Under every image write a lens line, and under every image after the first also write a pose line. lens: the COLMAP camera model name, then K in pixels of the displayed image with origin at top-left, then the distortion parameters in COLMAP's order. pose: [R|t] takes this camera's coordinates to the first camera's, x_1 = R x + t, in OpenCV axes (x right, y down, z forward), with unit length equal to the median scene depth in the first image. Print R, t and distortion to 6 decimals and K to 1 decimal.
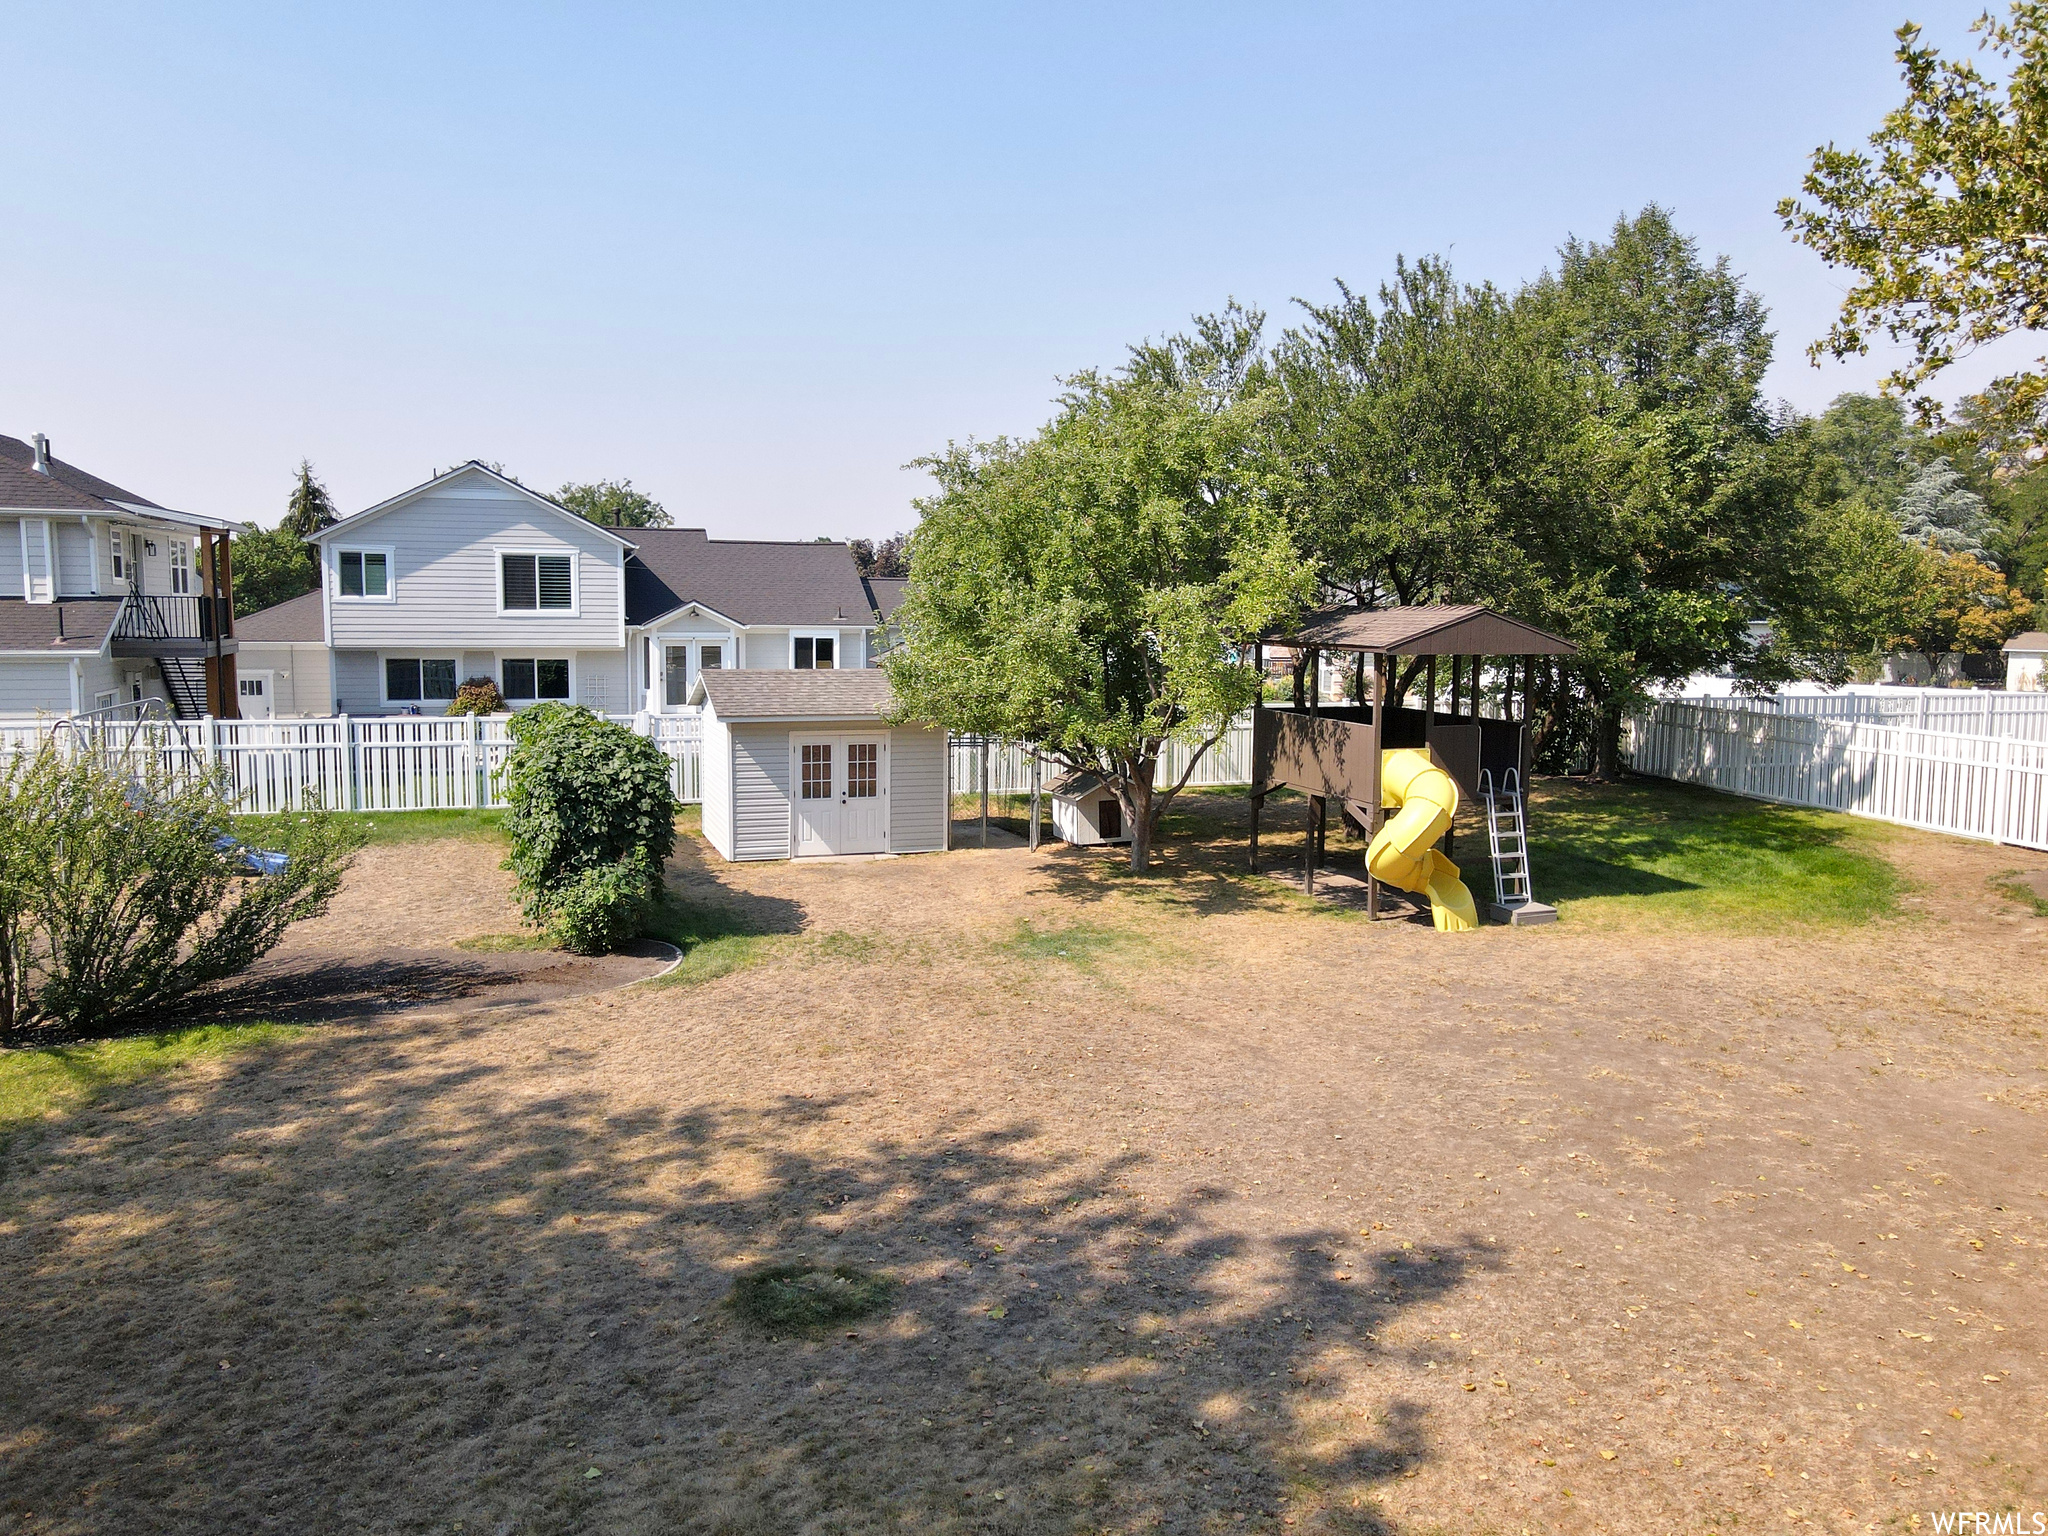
lens RADIAL K [[1517.1, 0, 1018.9], [0, 1517.1, 772.7], [0, 0, 1]] dist [-0.008762, 0.052515]
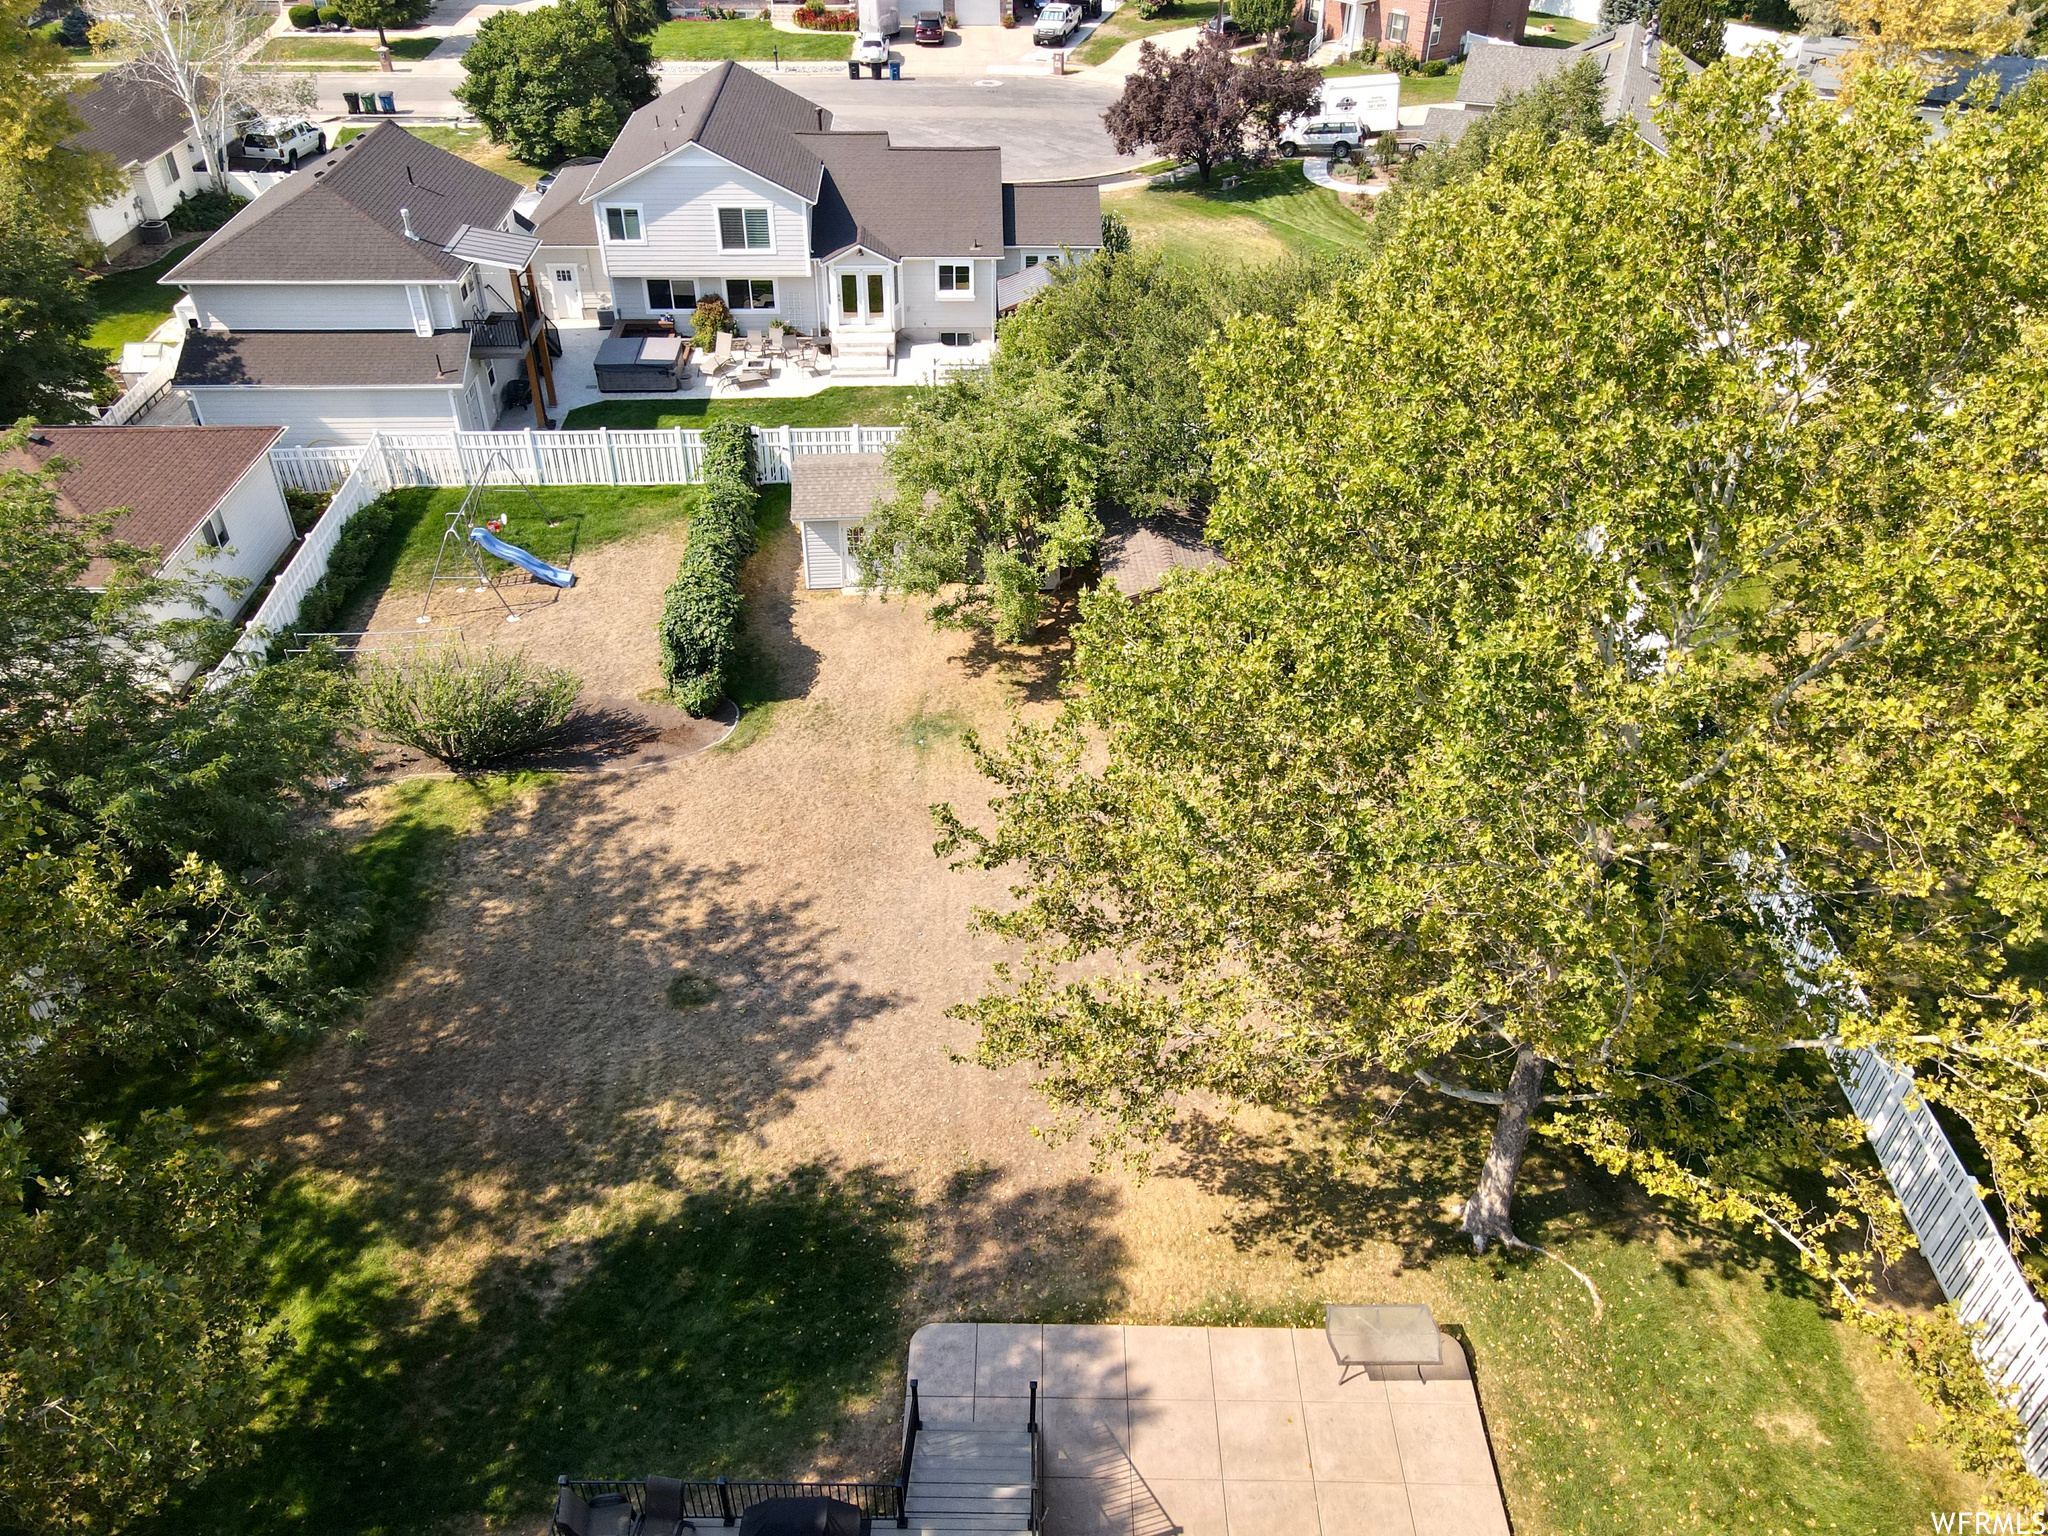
lens RADIAL K [[1531.4, 0, 1027.3], [0, 1531.4, 801.8], [0, 0, 1]] dist [-0.006345, 0.004189]
pose [[0.968012, 0.152277, -0.199408, 0.560669], [-0.026714, 0.852798, 0.521556, -0.838234], [0.249476, -0.499546, 0.829587, -0.645147]]
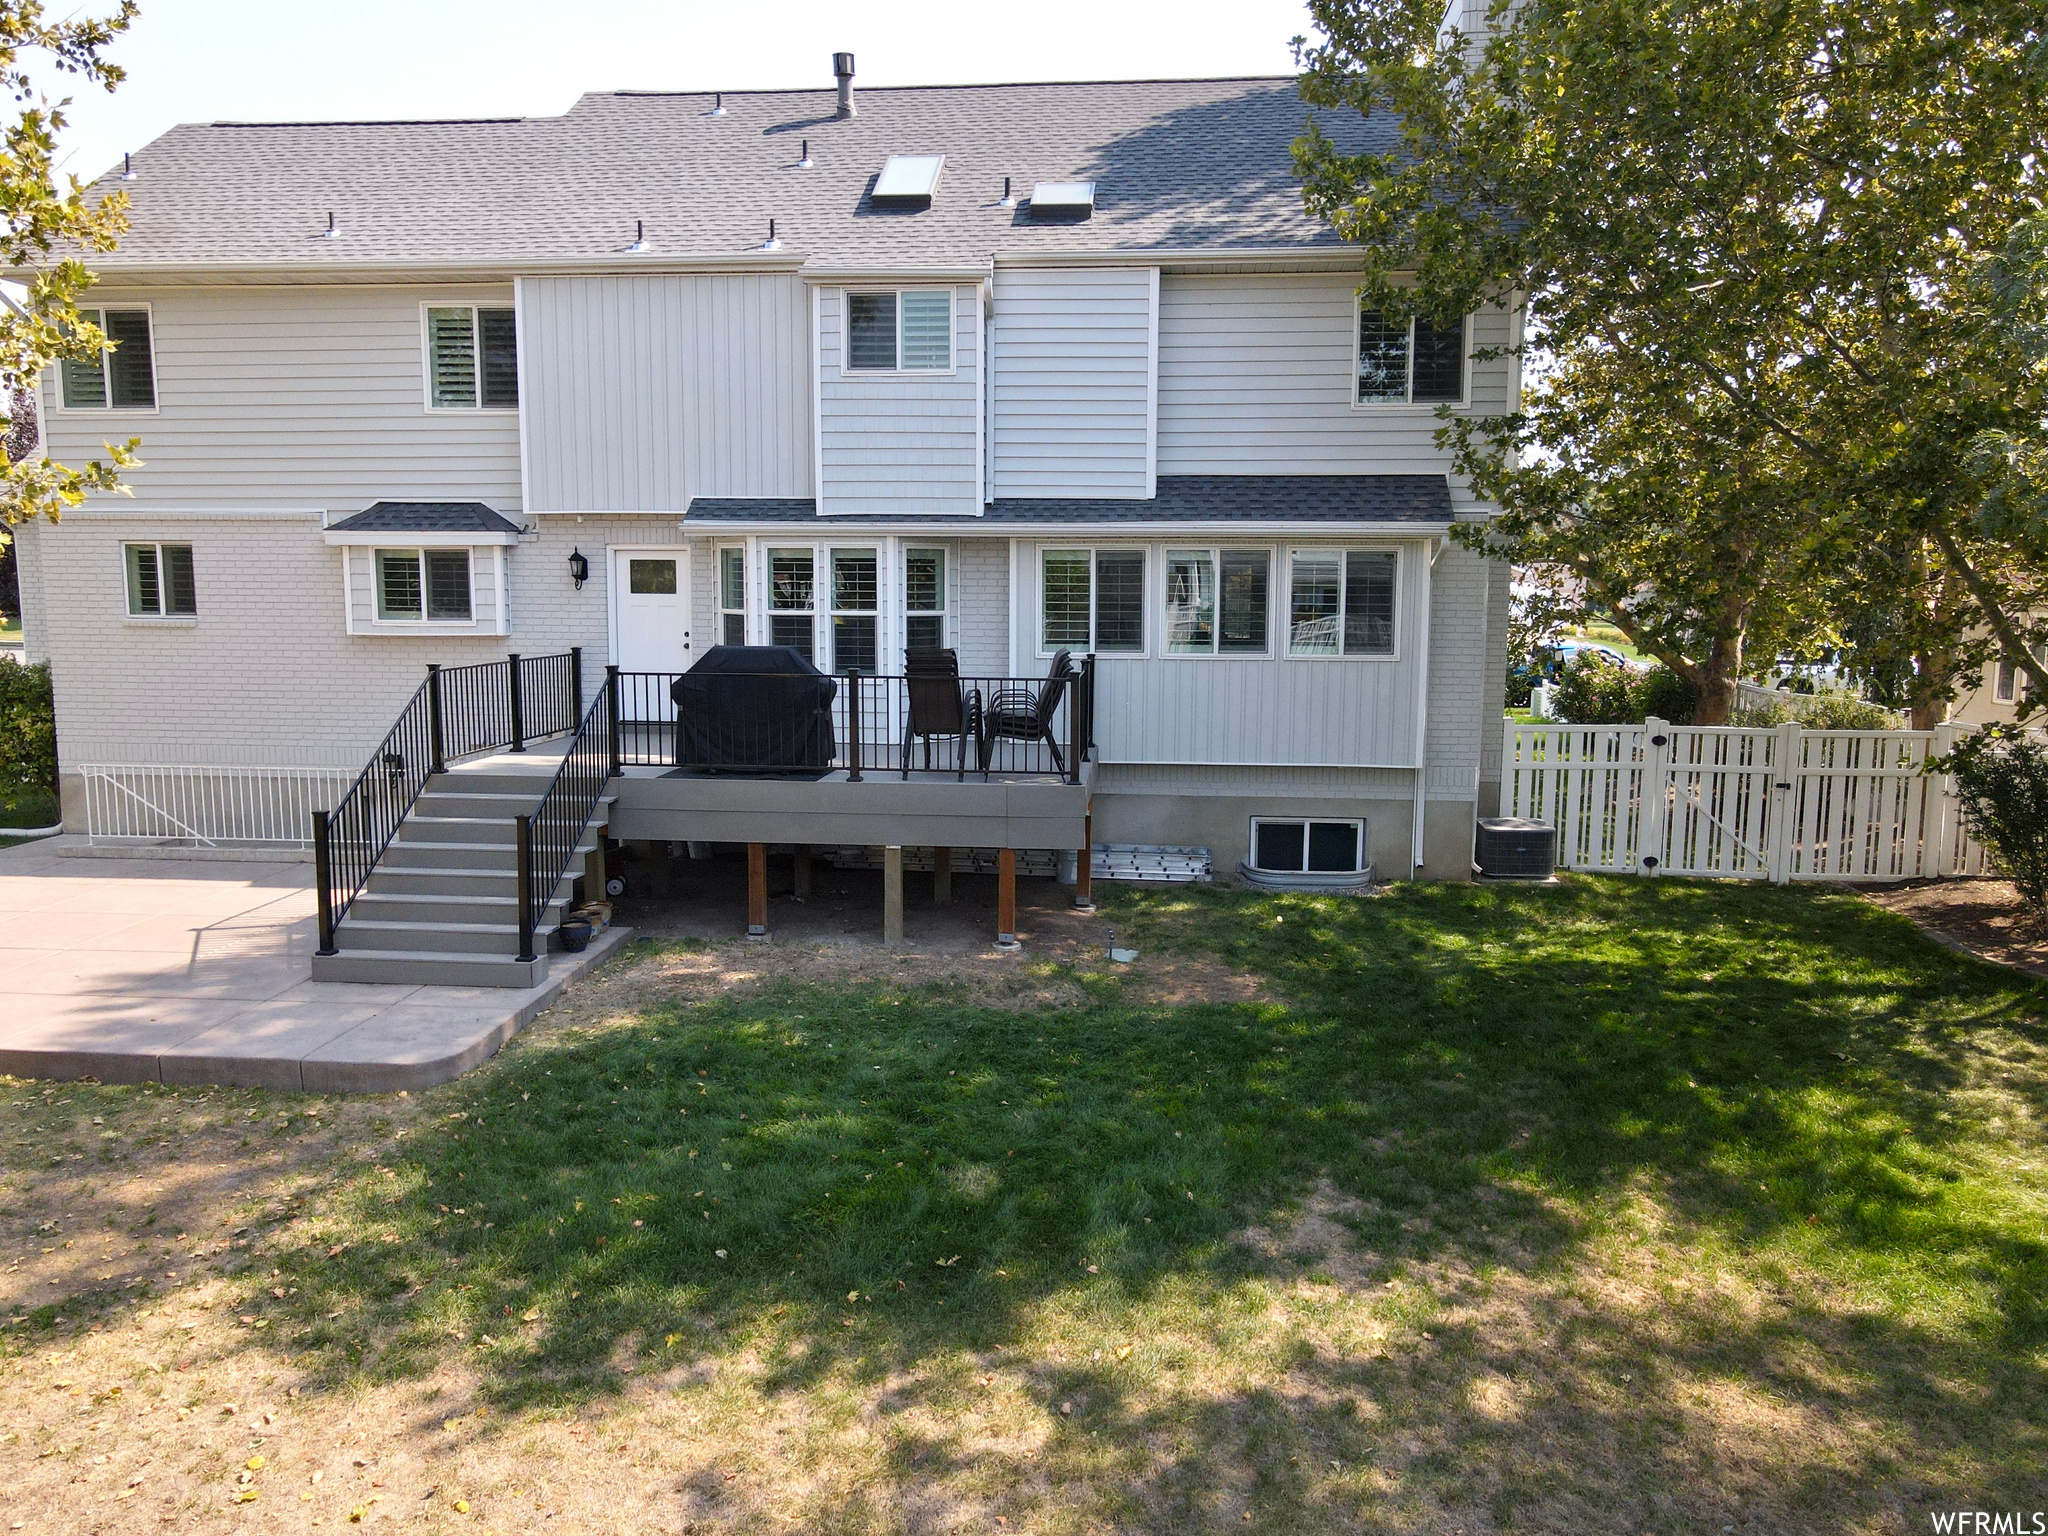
lens RADIAL K [[1517.1, 0, 1018.9], [0, 1517.1, 772.7], [0, 0, 1]] dist [-0.008762, 0.052515]
pose [[-0.940227, -0.054566, 0.336147, -0.087851], [0.026365, 0.972453, 0.231602, -0.040507], [-0.339525, 0.226621, -0.912888, 0.569534]]
